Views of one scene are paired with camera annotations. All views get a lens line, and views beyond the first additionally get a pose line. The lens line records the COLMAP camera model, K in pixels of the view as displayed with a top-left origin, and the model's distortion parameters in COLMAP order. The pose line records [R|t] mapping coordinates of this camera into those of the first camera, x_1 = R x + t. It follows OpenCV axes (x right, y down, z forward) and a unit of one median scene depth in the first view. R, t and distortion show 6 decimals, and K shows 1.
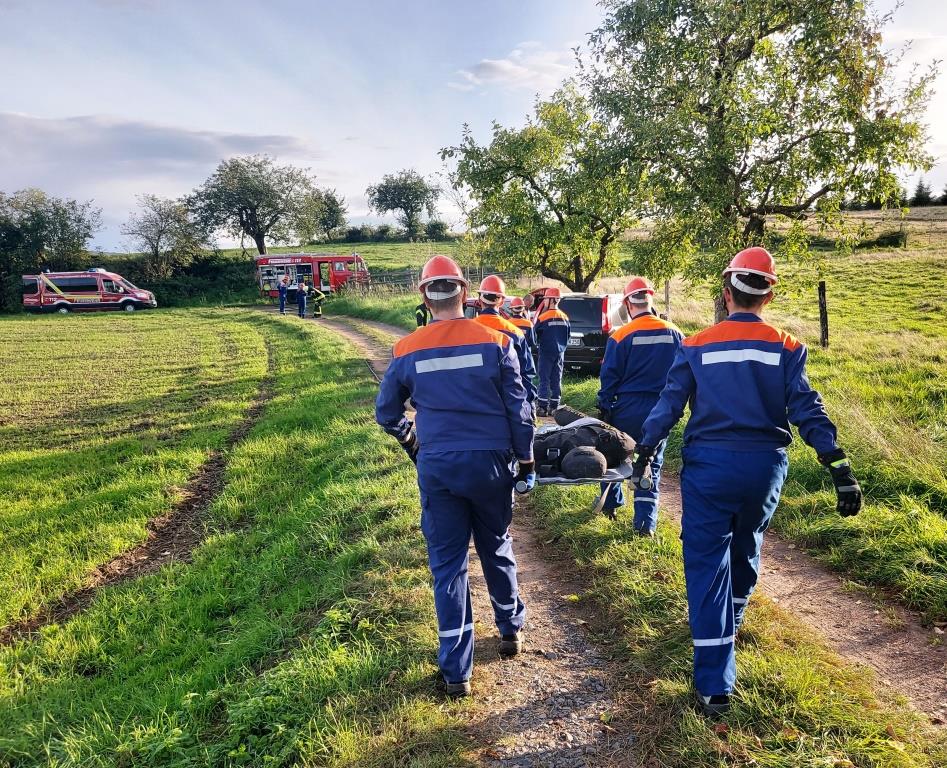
lens RADIAL K [[825.8, 0, 517.7], [0, 825.8, 405.3], [0, 0, 1]] dist [0.071065, -0.103821]
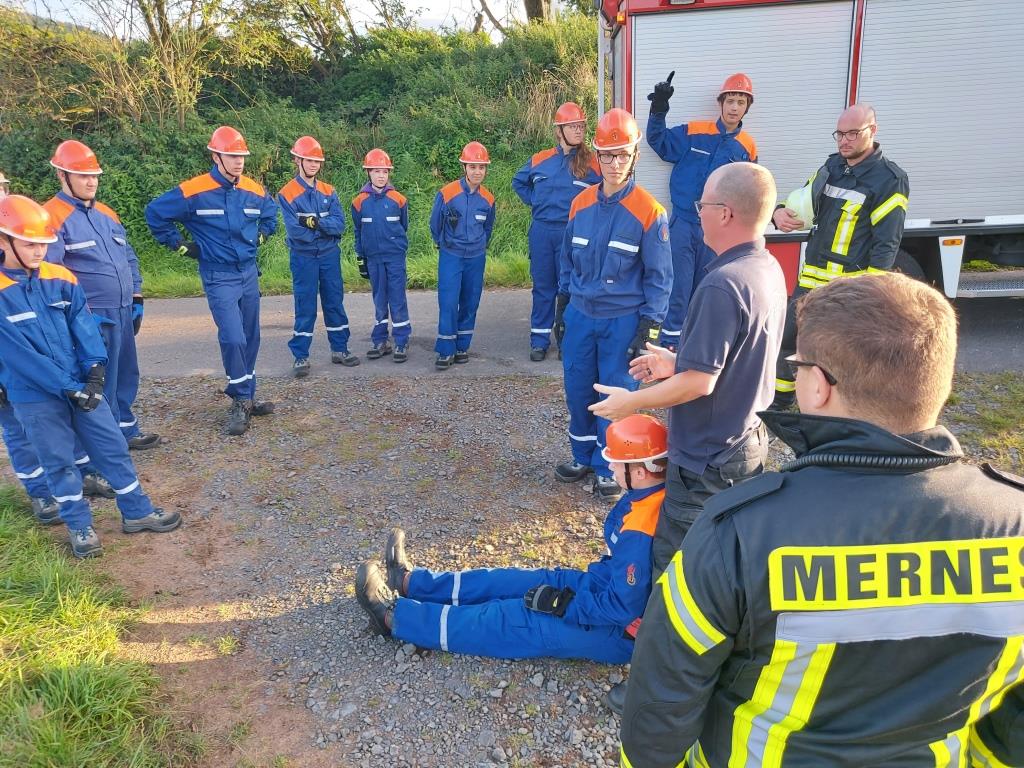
lens RADIAL K [[764.8, 0, 512.0], [0, 764.8, 384.0], [0, 0, 1]] dist [0.050685, -0.033799]
pose [[0.966803, 0.083825, -0.241384, -0.246979], [-0.032992, 0.977703, 0.207384, -0.117069], [0.253386, -0.192536, 0.948011, 0.737429]]
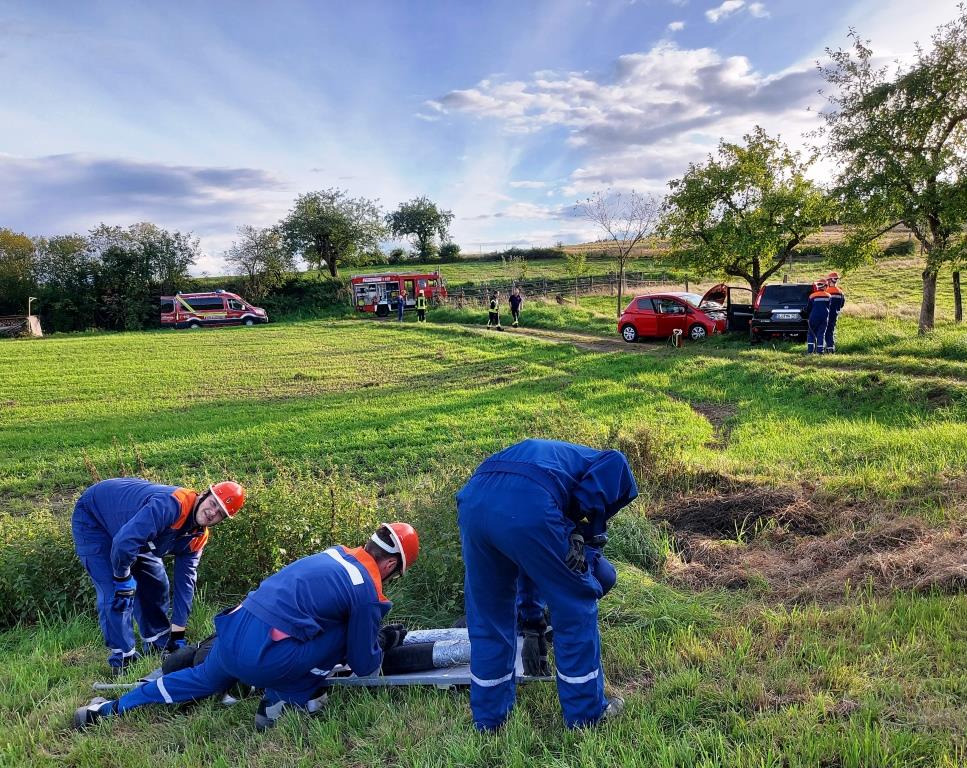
lens RADIAL K [[811.2, 0, 452.9], [0, 811.2, 410.7], [0, 0, 1]] dist [0.039503, -0.006733]
pose [[0.999253, -0.017732, -0.034351, -0.116048], [0.017141, 0.999701, -0.017424, 0.024207], [0.034650, 0.016822, 0.999258, -0.097050]]
